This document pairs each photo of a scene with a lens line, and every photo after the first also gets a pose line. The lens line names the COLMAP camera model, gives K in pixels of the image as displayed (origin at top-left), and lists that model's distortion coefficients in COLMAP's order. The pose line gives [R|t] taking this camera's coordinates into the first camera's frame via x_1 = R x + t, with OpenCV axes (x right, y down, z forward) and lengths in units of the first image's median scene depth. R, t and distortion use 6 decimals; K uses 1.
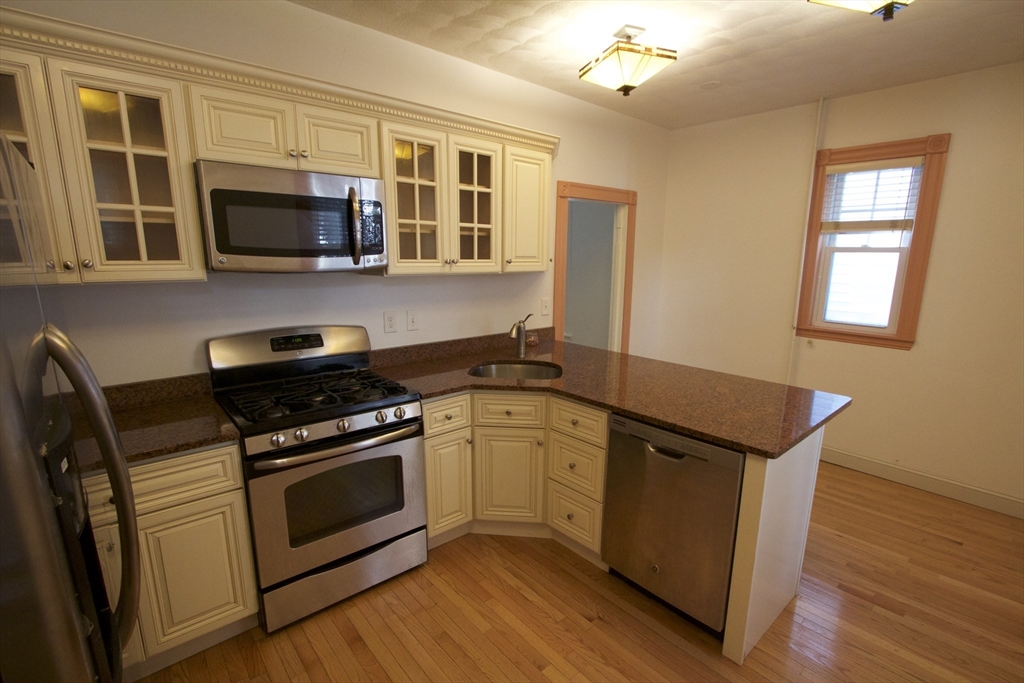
lens RADIAL K [[469.3, 0, 513.4], [0, 469.3, 351.4], [0, 0, 1]] dist [-0.022359, 0.001959]
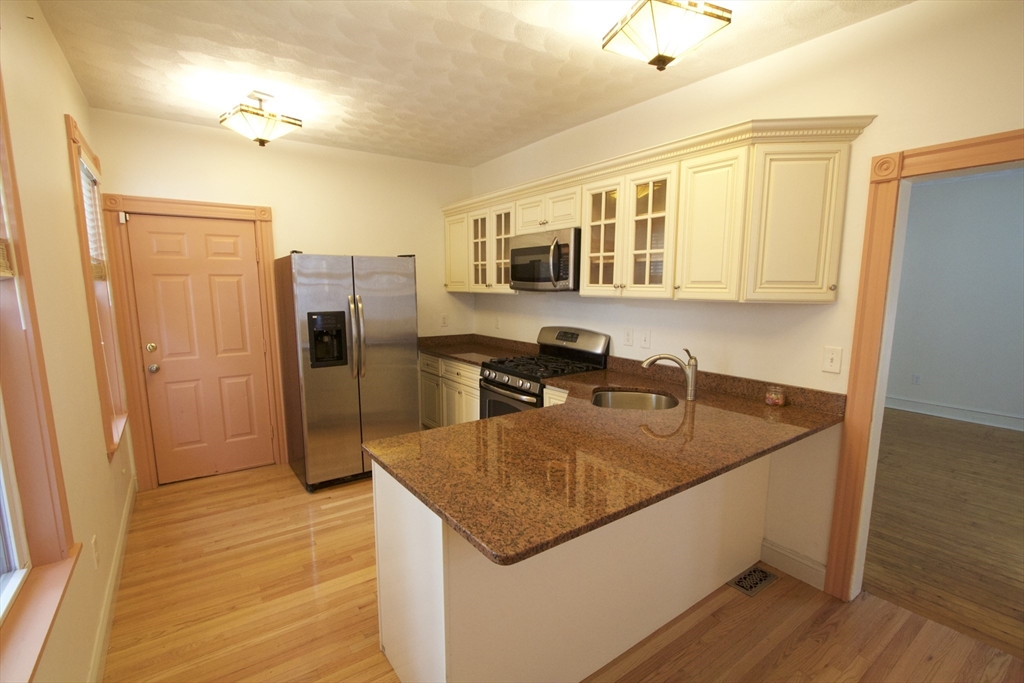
lens RADIAL K [[469.3, 0, 513.3], [0, 469.3, 346.5], [0, 0, 1]] dist [-0.022359, 0.001959]
pose [[-0.099221, 0.130322, -0.986494, 0.983280], [-0.198260, 0.968920, 0.147942, -0.161534], [0.975114, 0.210261, -0.070300, 0.831079]]
